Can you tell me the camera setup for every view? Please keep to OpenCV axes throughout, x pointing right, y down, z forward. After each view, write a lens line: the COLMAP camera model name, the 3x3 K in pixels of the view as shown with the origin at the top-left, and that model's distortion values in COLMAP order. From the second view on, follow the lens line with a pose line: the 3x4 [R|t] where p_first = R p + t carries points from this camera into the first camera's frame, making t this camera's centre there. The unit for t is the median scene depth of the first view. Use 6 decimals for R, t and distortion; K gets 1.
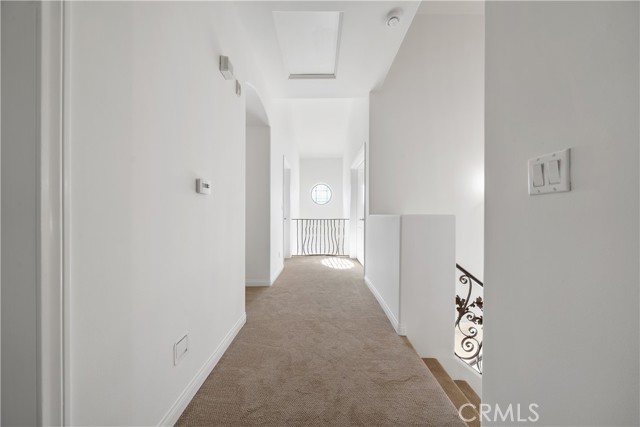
lens RADIAL K [[219.1, 0, 319.4], [0, 219.1, 218.3], [0, 0, 1]] dist [-0.000621, -0.000054]
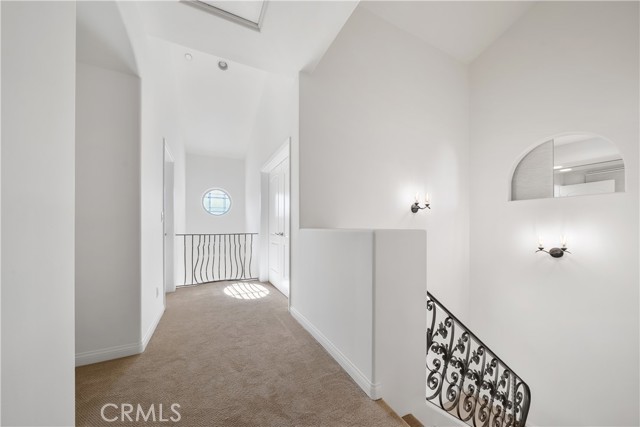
lens RADIAL K [[224.9, 0, 318.0], [0, 224.9, 228.7], [0, 0, 1]] dist [-0.001226, -0.000066]
pose [[0.893556, -0.002920, 0.448943, -0.058860], [0.007956, 0.999925, -0.009331, -0.006744], [-0.448882, 0.011909, 0.893512, 0.209710]]
